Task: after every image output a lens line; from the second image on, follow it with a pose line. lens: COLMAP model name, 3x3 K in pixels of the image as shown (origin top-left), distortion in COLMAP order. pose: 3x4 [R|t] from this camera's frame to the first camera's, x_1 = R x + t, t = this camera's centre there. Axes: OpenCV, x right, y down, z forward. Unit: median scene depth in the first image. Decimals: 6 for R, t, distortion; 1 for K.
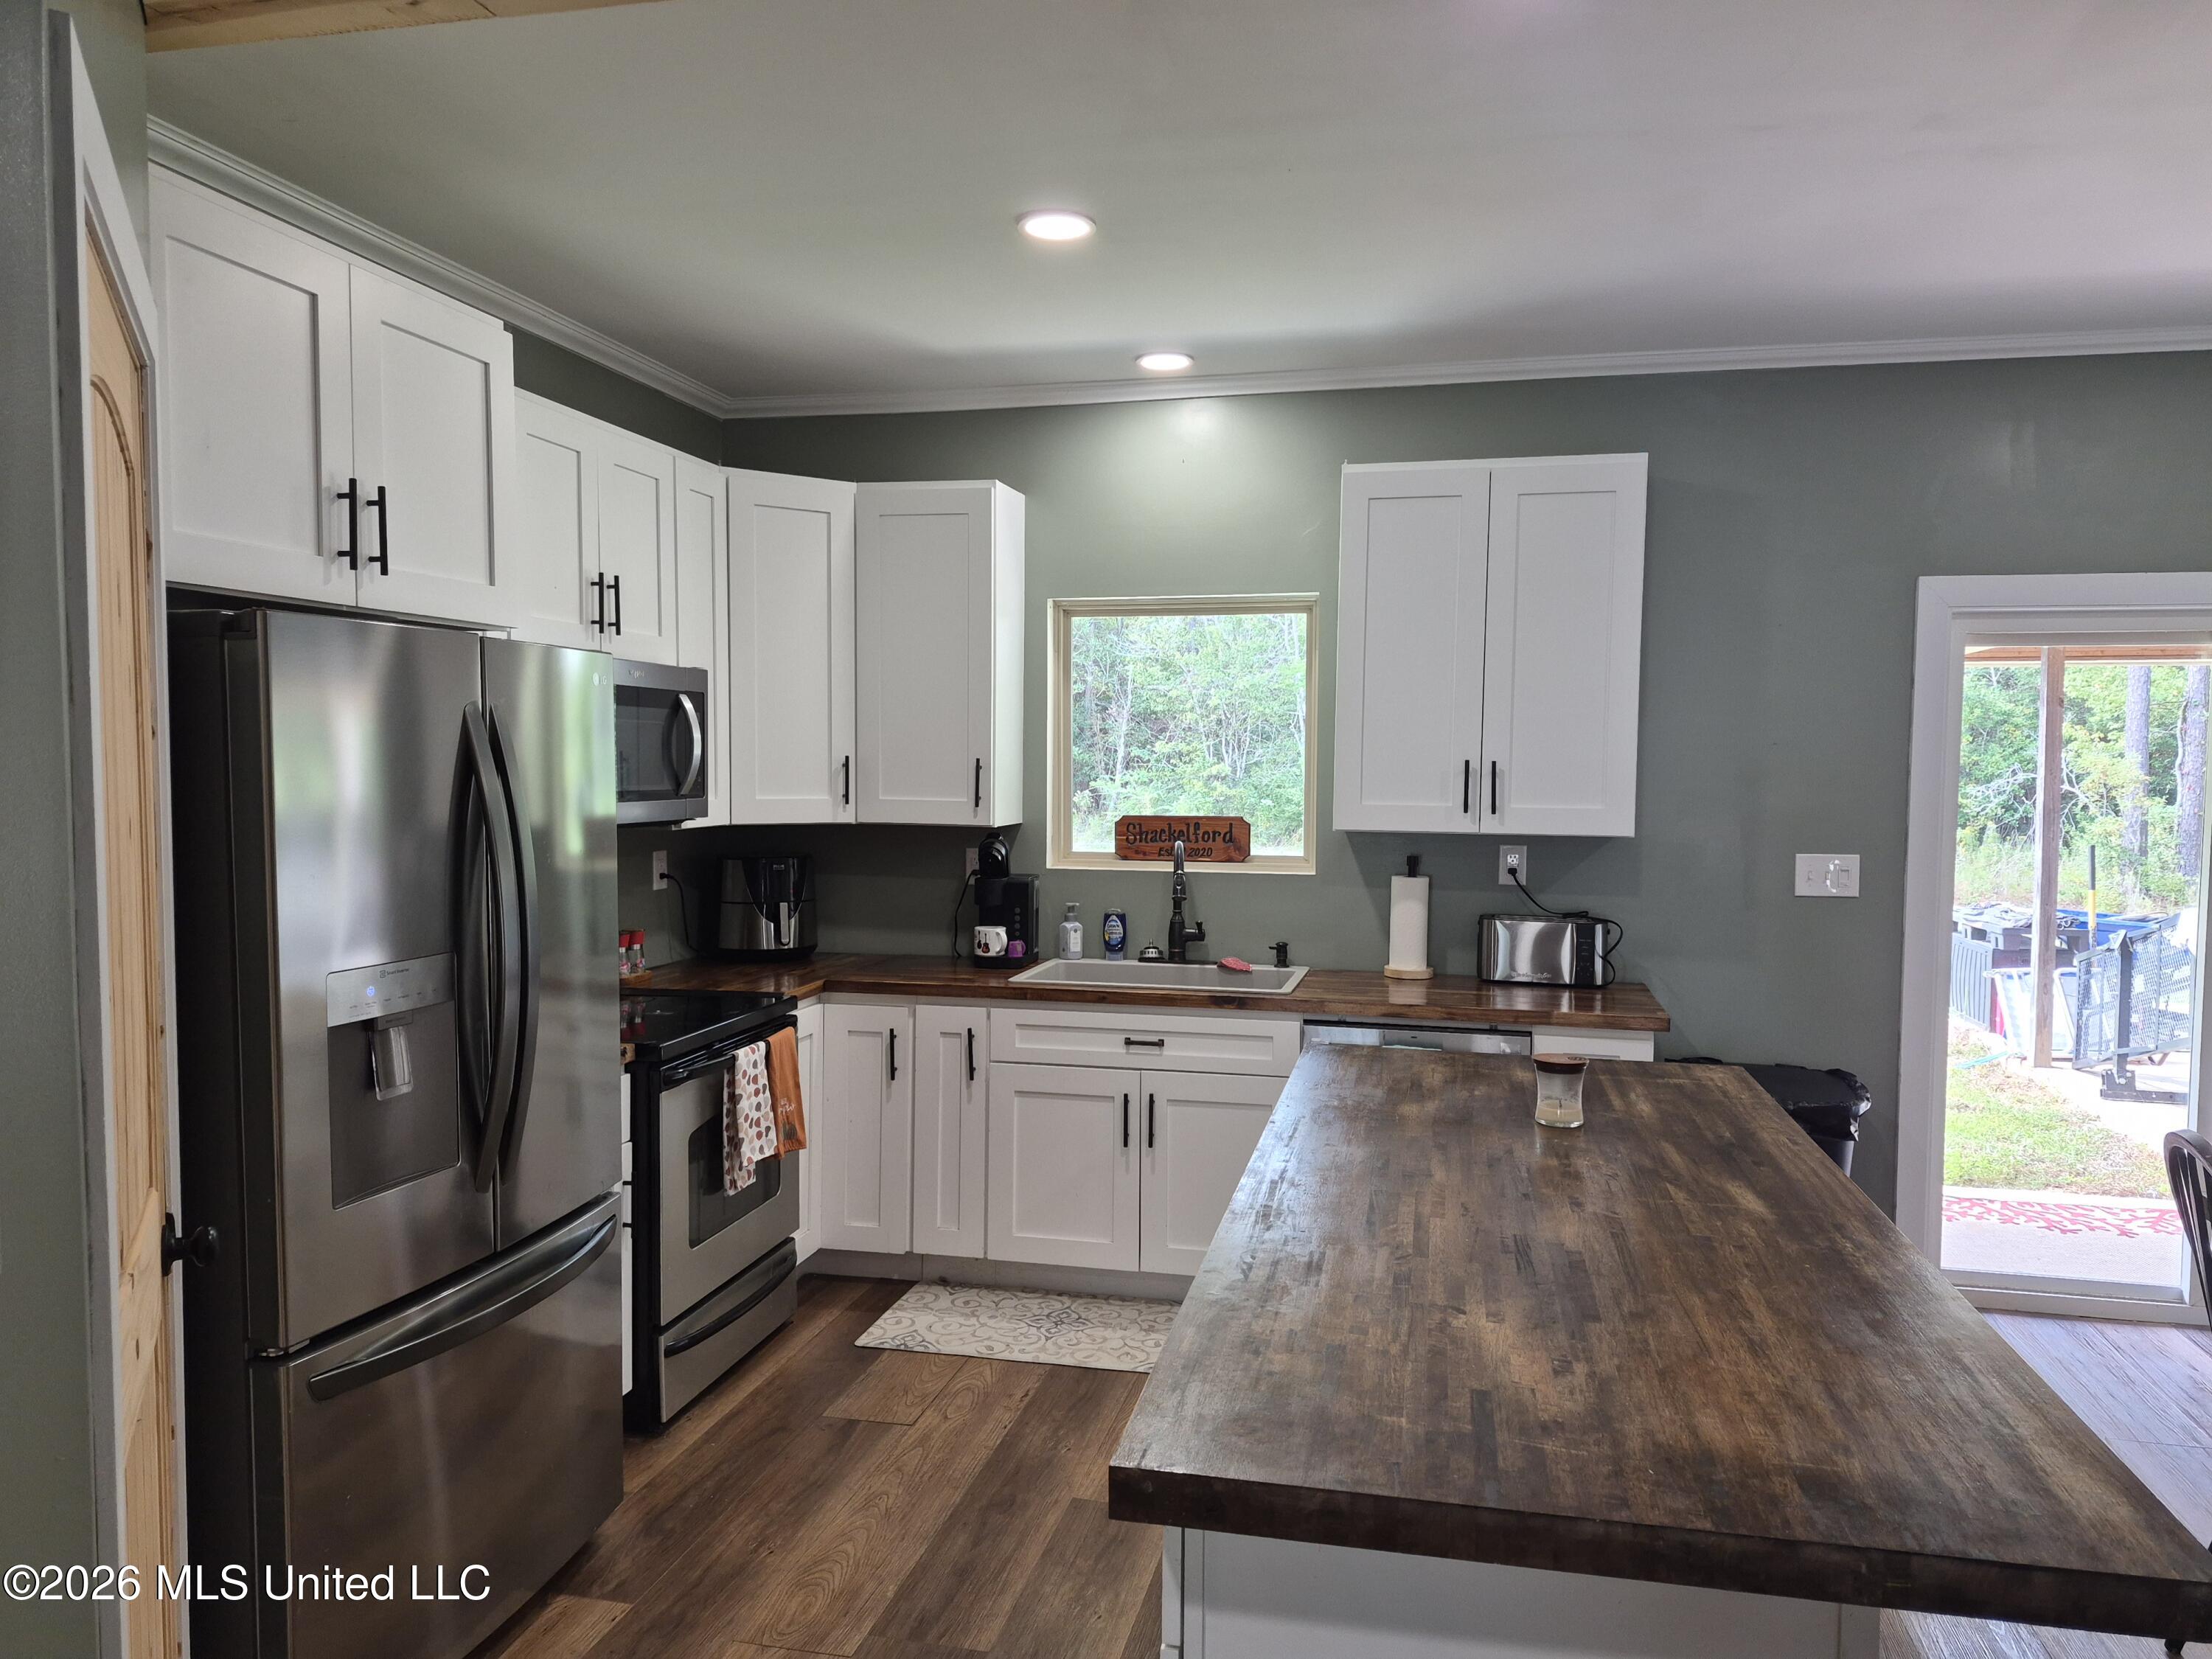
lens RADIAL K [[1505.1, 0, 1106.0], [0, 1505.1, 829.5], [0, 0, 1]] dist [0.089186, -0.000611]
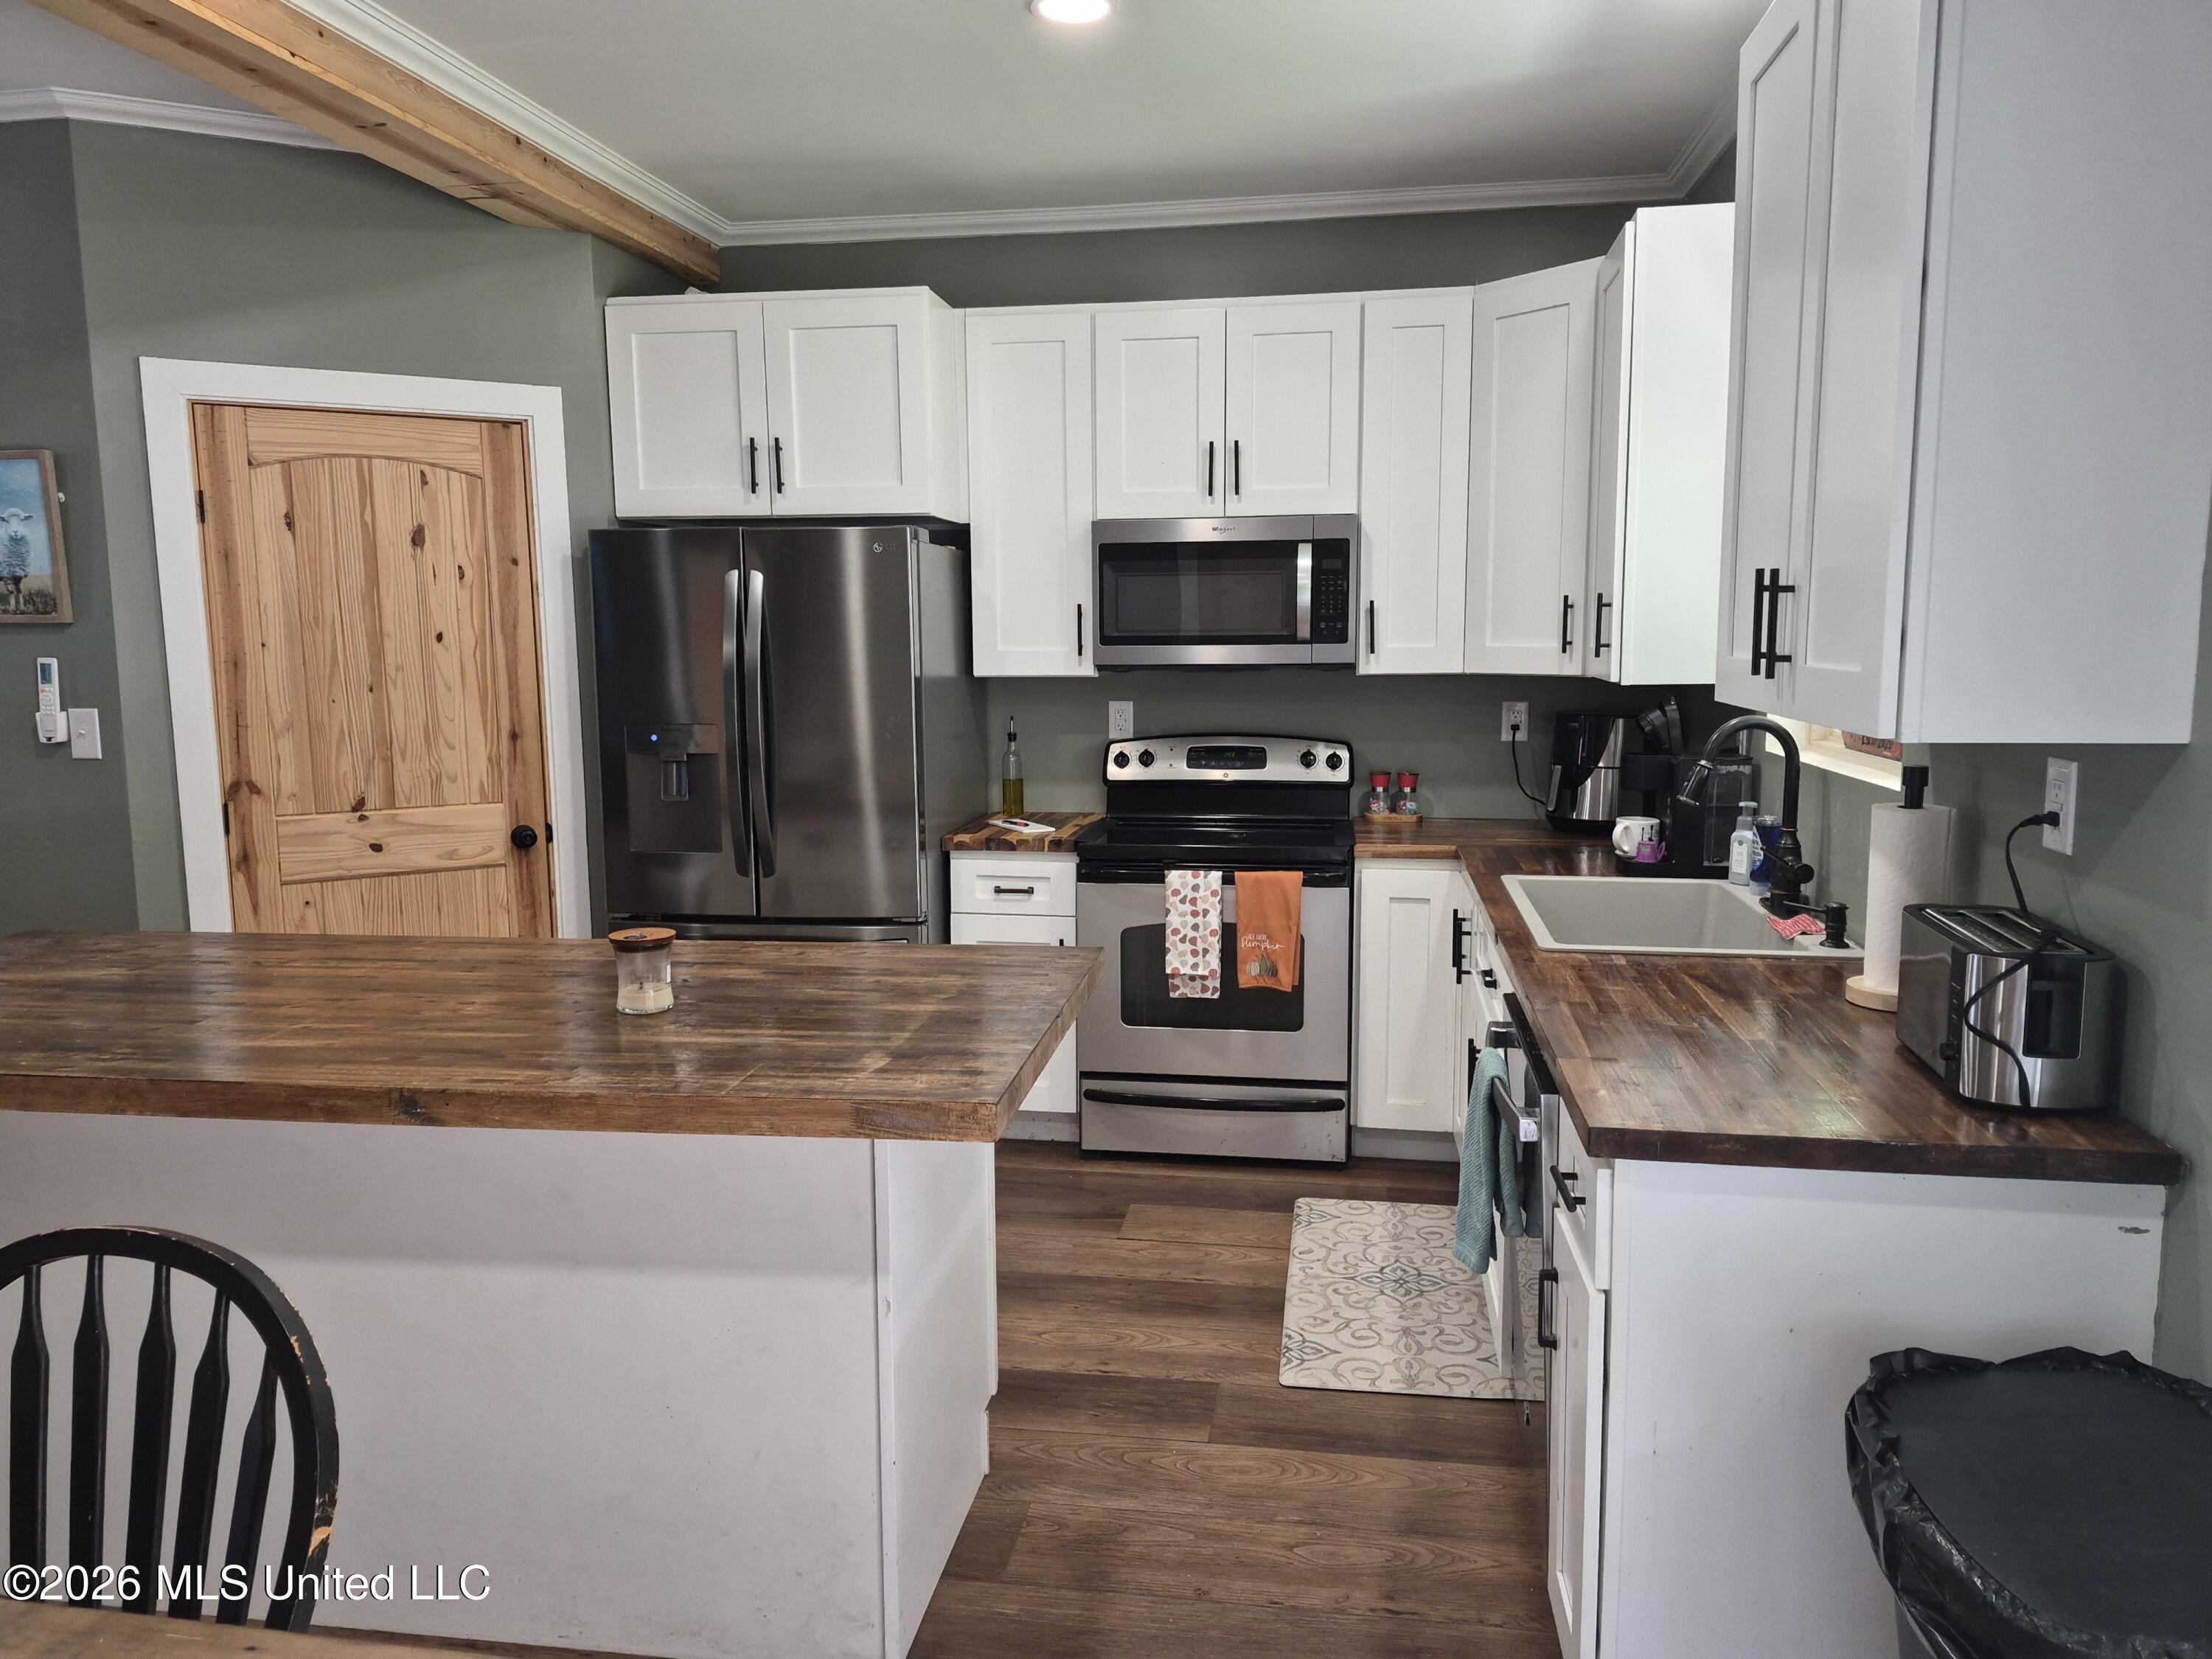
lens RADIAL K [[1505.1, 0, 1106.0], [0, 1505.1, 829.5], [0, 0, 1]] dist [0.089186, -0.000611]
pose [[0.081809, 0.117592, -0.989687, 0.657576], [-0.038442, 0.992648, 0.114766, -0.006286], [0.995906, 0.028656, 0.085728, 0.674982]]
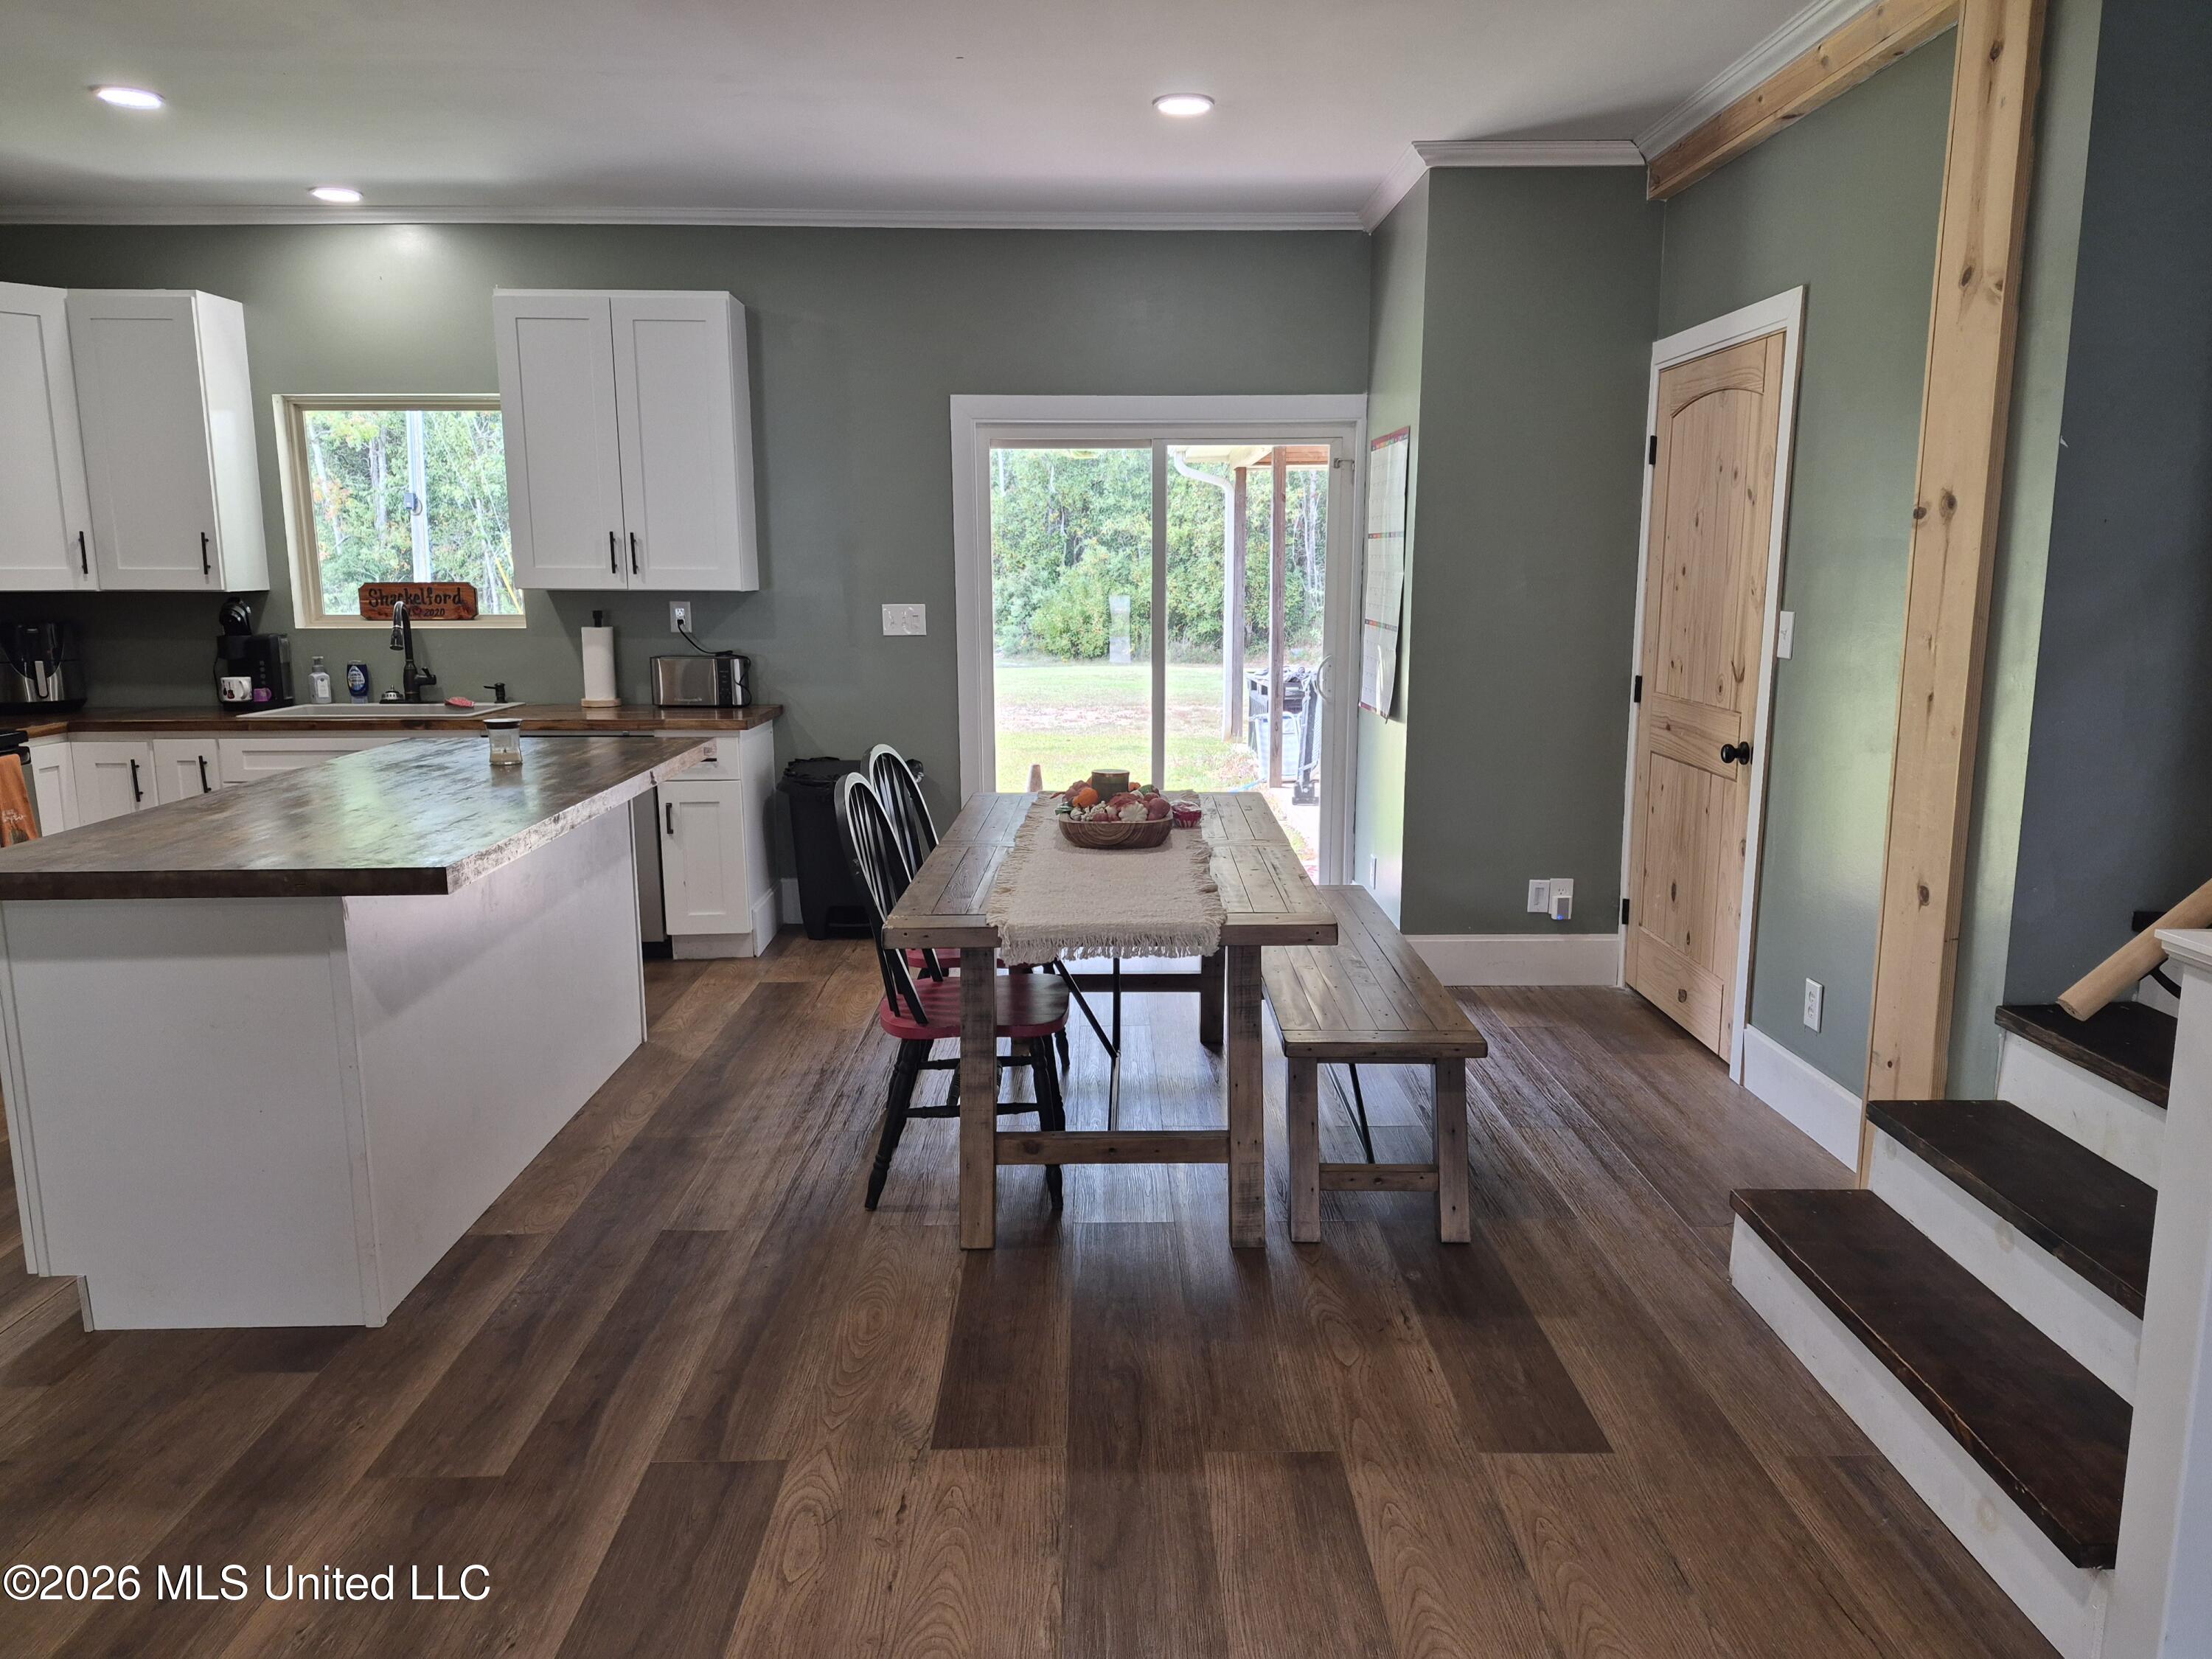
lens RADIAL K [[1516.6, 0, 1106.0], [0, 1516.6, 829.5], [0, 0, 1]] dist [-0.002497, -0.004571]
pose [[0.967688, -0.051209, 0.246894, 0.290519], [0.019801, 0.991569, 0.128055, 0.045099], [-0.251370, -0.119028, 0.960544, -0.340781]]
